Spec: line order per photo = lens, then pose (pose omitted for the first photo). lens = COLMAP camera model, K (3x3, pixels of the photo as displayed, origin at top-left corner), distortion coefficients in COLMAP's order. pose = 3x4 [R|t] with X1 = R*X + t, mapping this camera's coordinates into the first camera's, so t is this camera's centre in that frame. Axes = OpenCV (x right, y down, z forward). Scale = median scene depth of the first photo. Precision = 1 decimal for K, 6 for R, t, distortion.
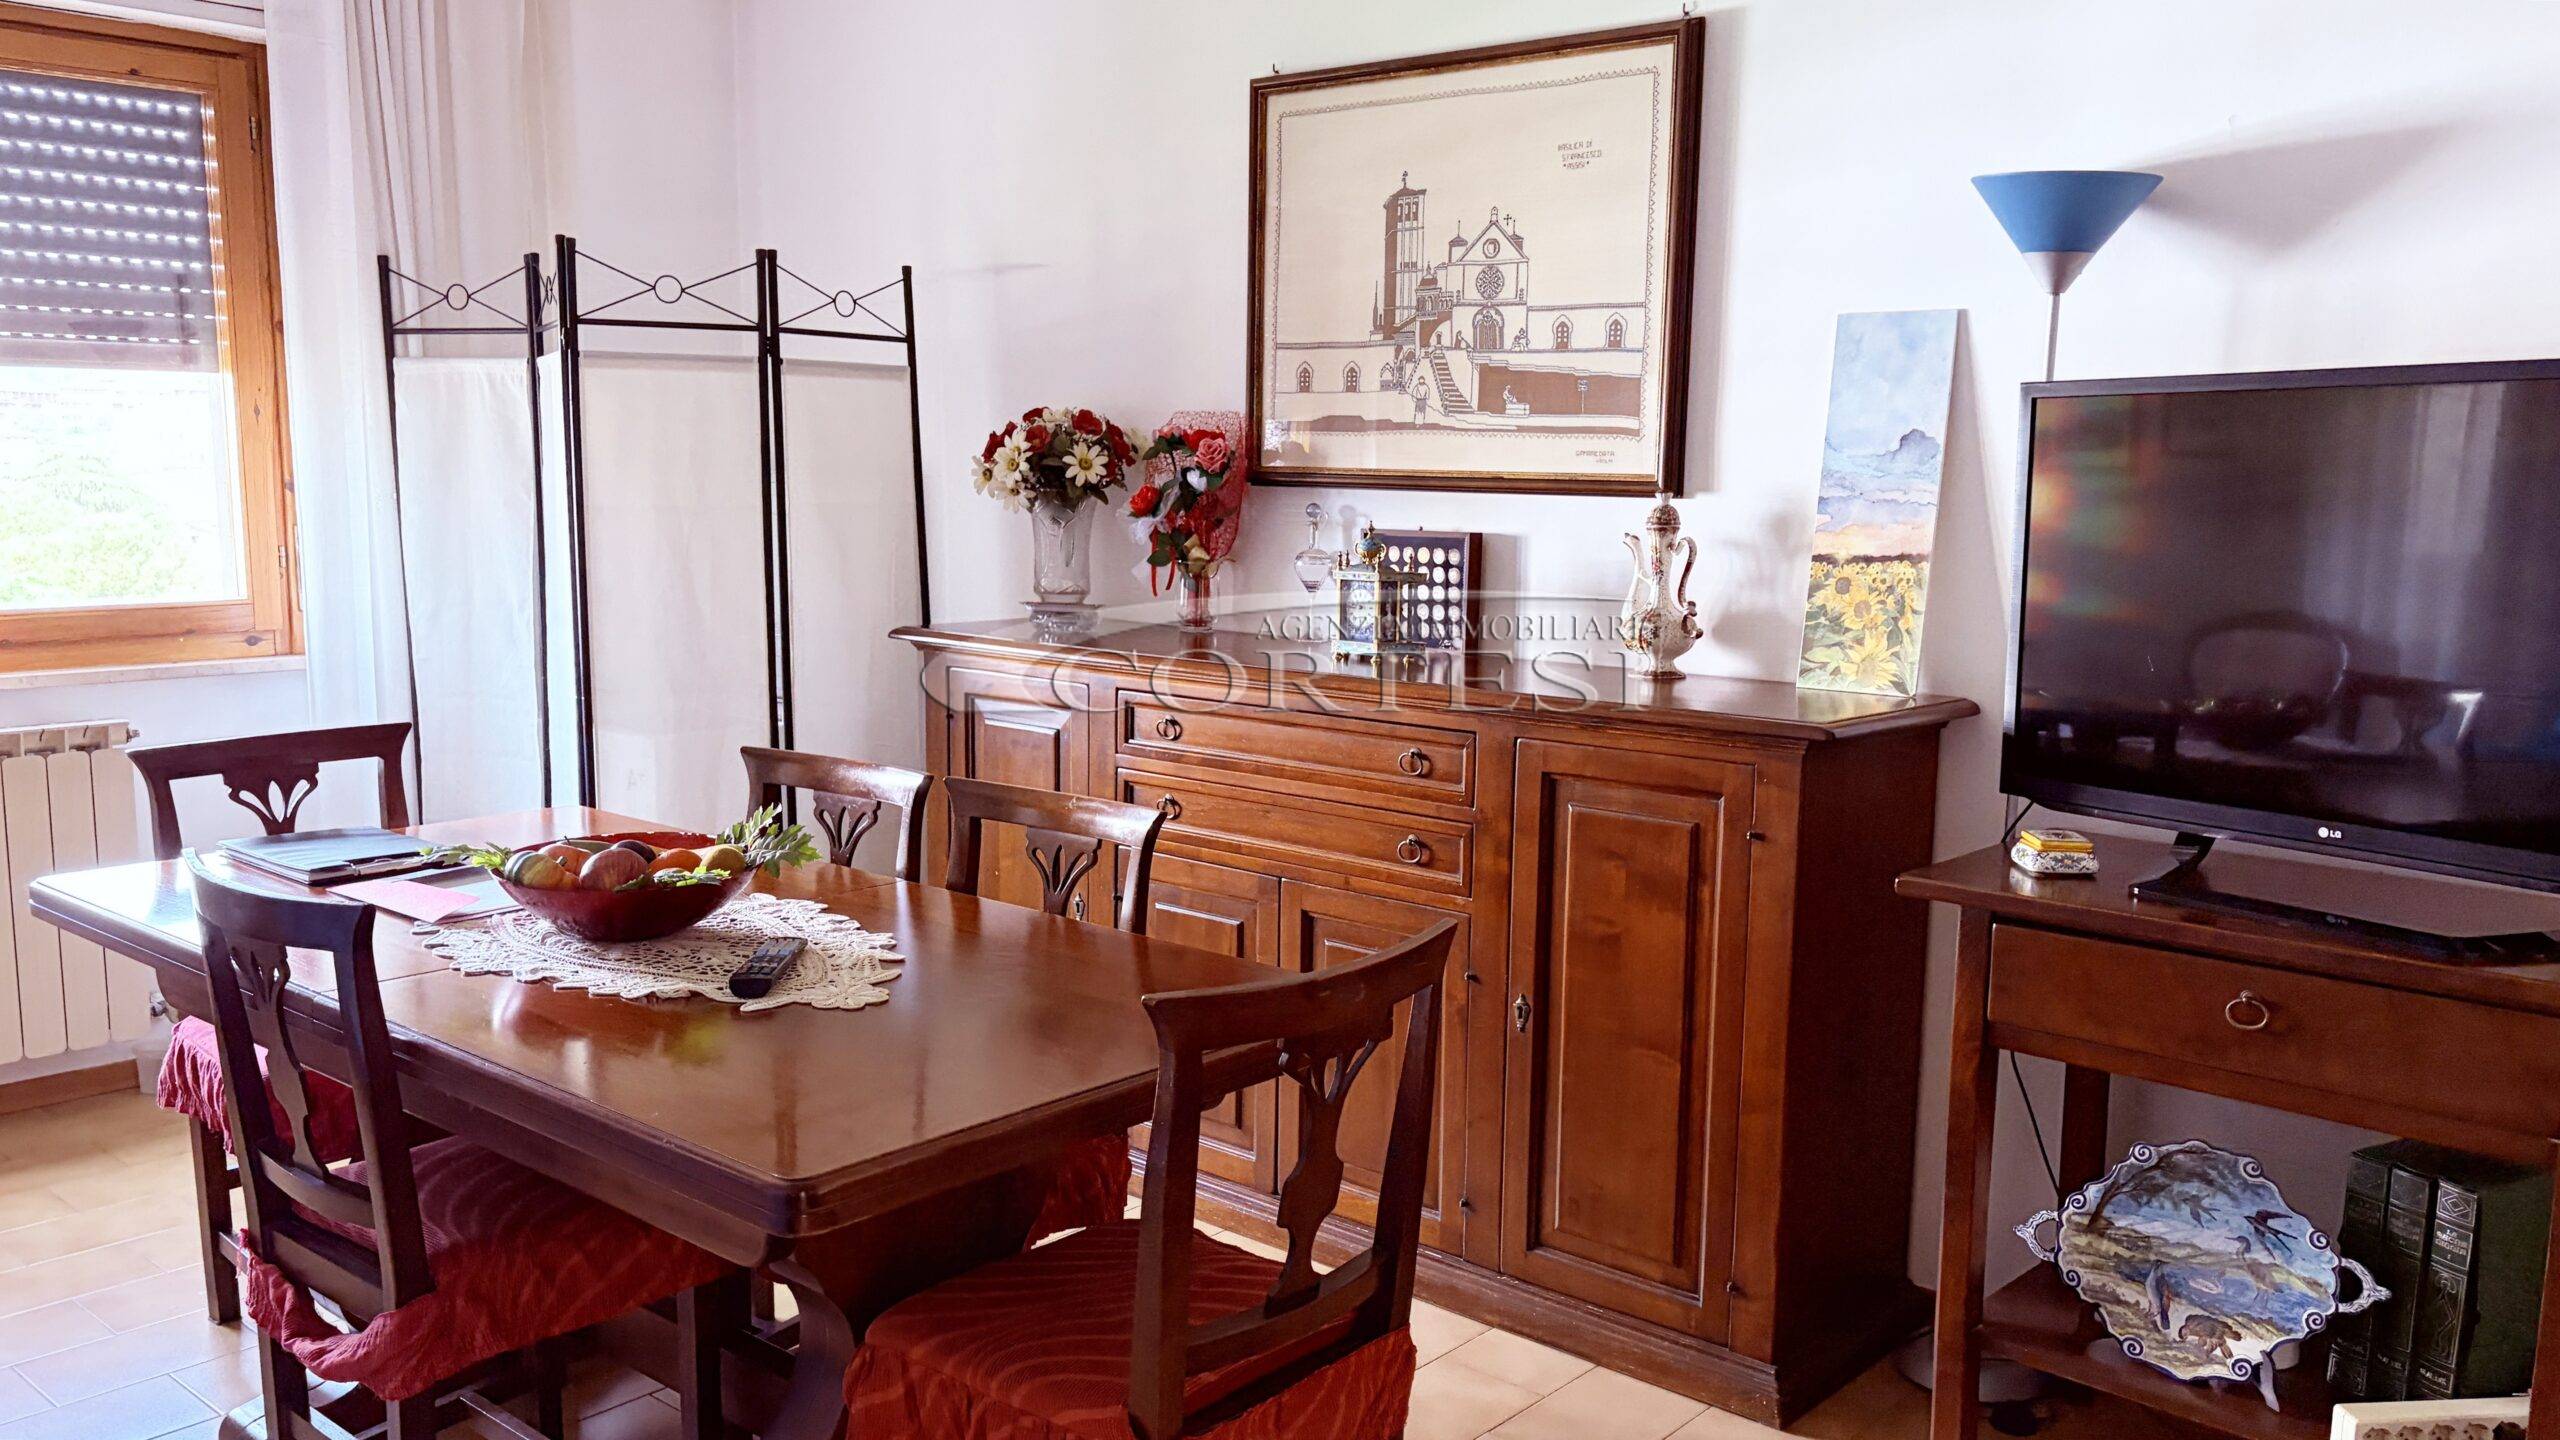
lens RADIAL K [[1986.2, 0, 1280.0], [0, 1986.2, 720.0], [0, 0, 1]] dist [0.107749, -0.210853]
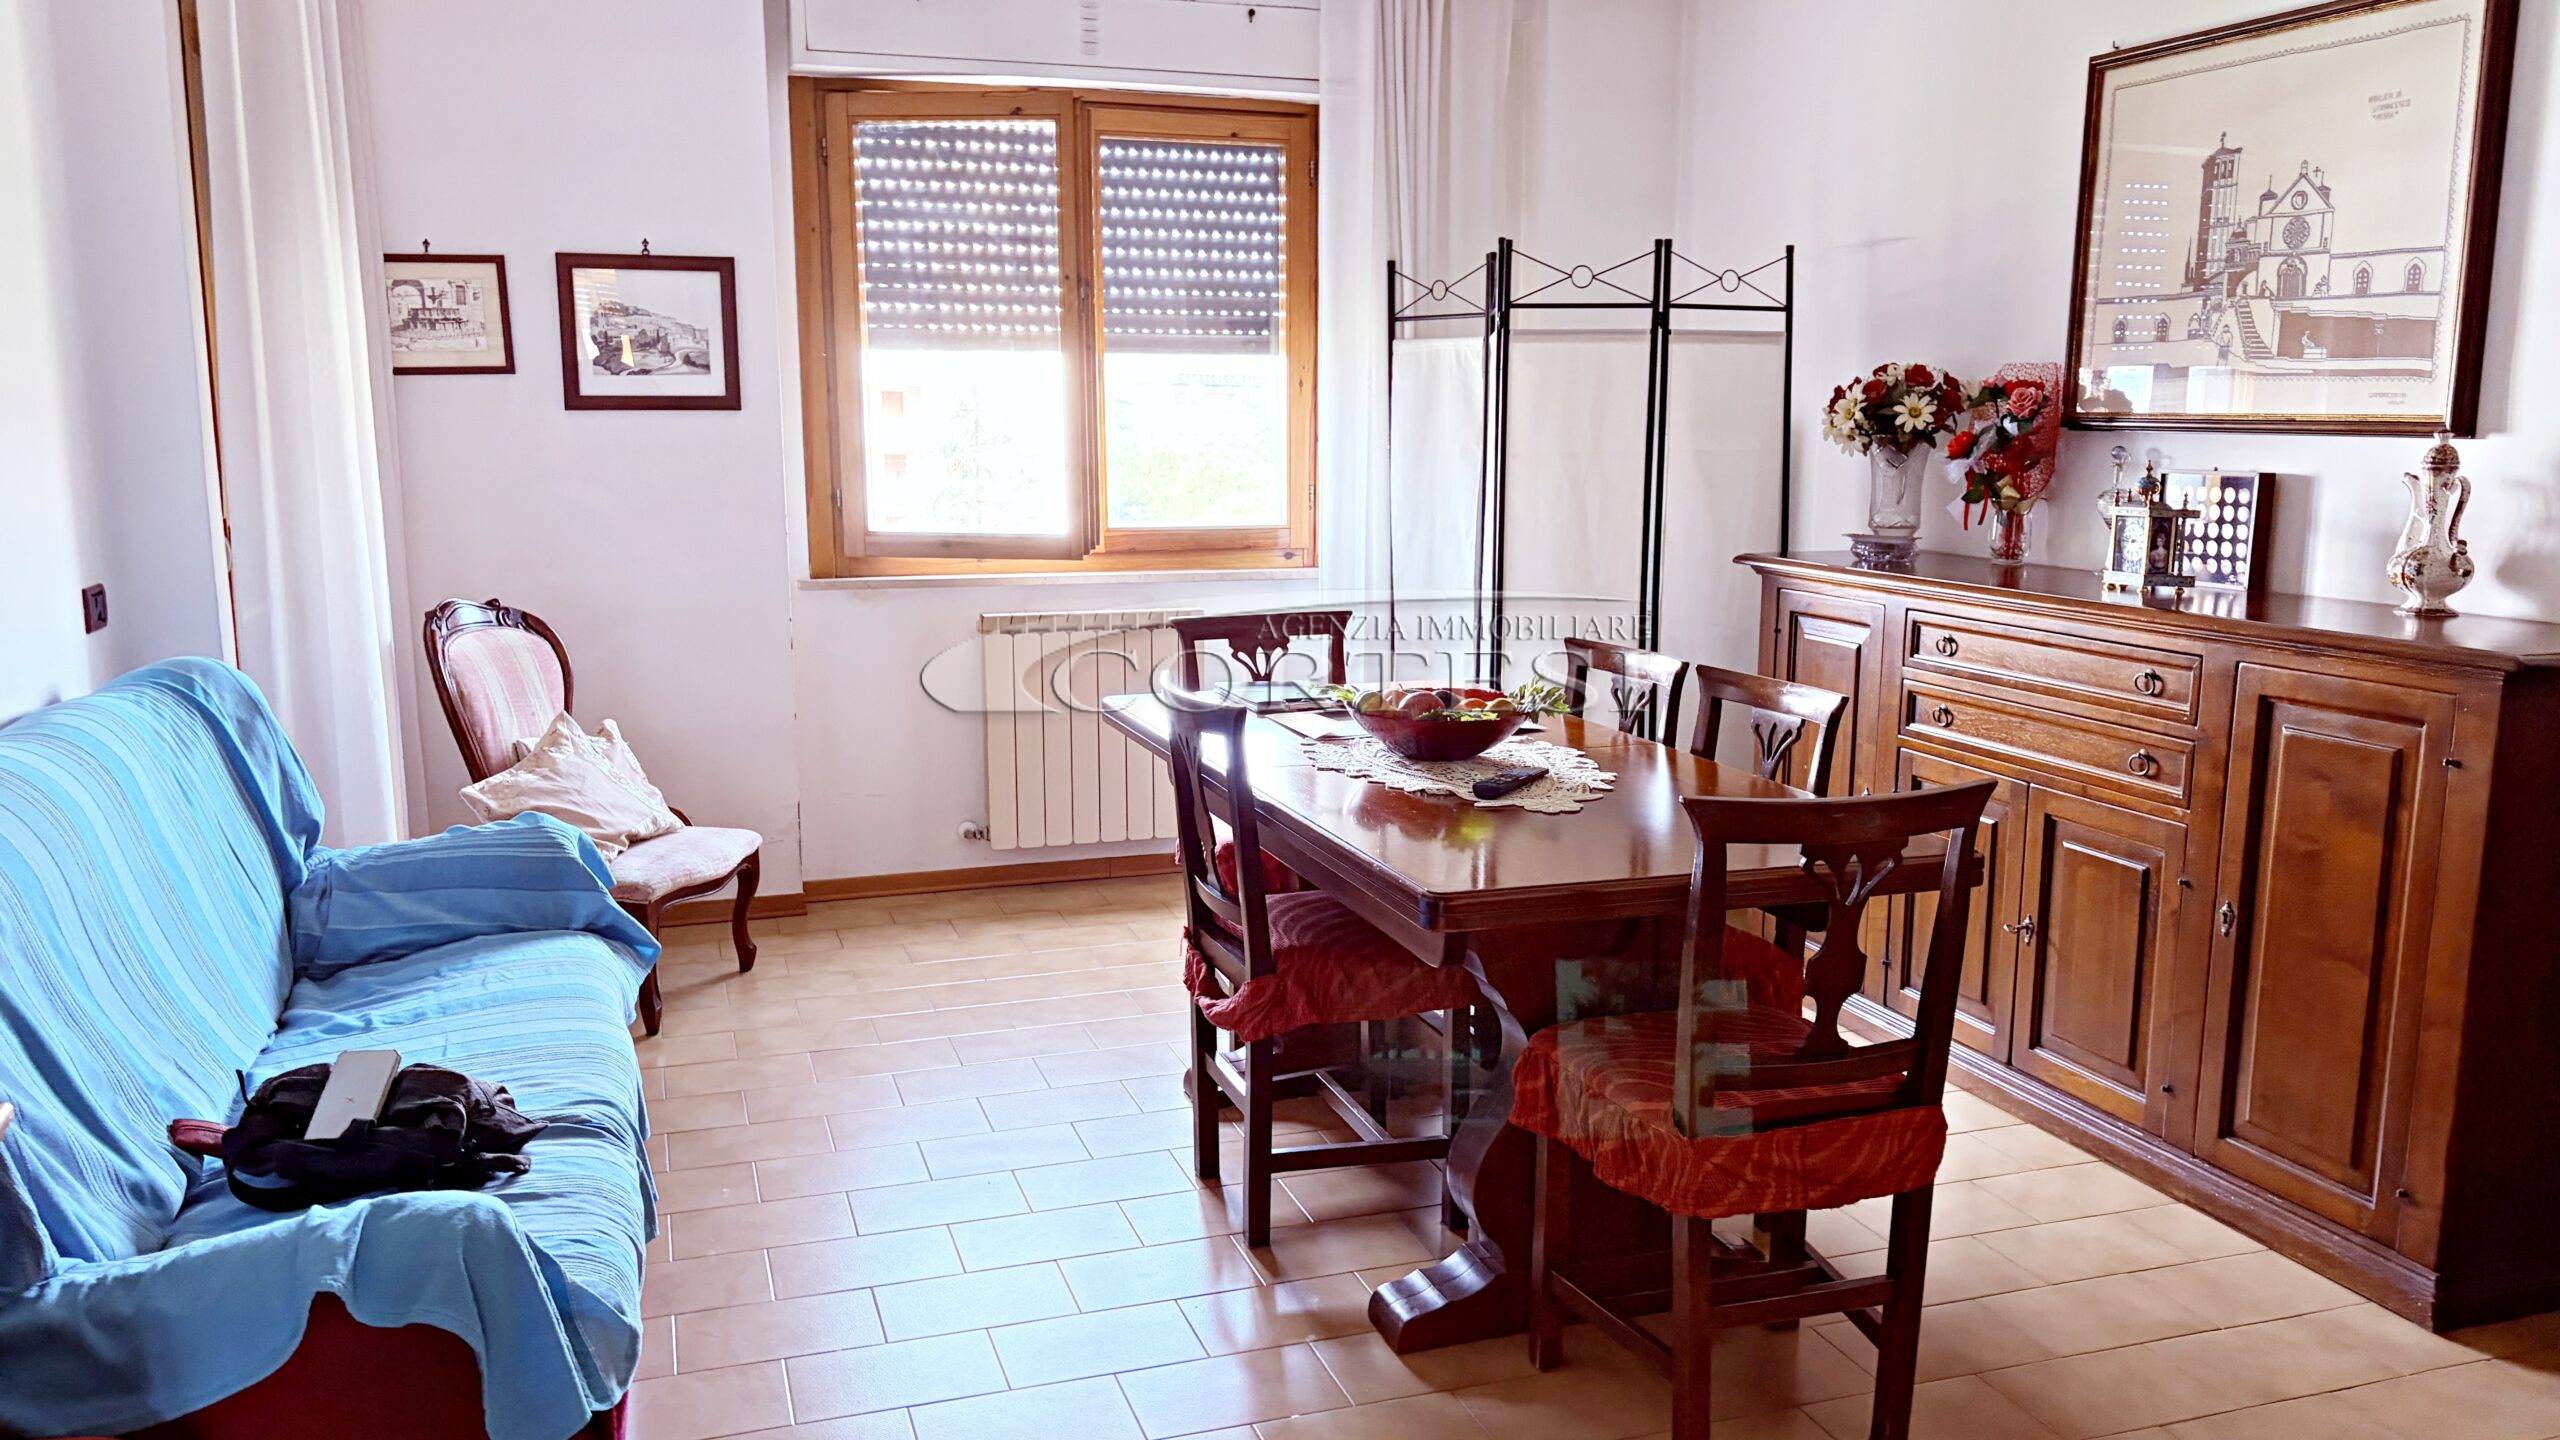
lens RADIAL K [[1963.7, 0, 1280.0], [0, 1963.7, 720.0], [0, 0, 1]] dist [-0.011690, -0.003248]
pose [[0.853882, 0.067475, -0.516075, 0.196917], [-0.057438, 0.997721, 0.035412, 0.028574], [0.517288, -0.000596, 0.855811, -0.146340]]
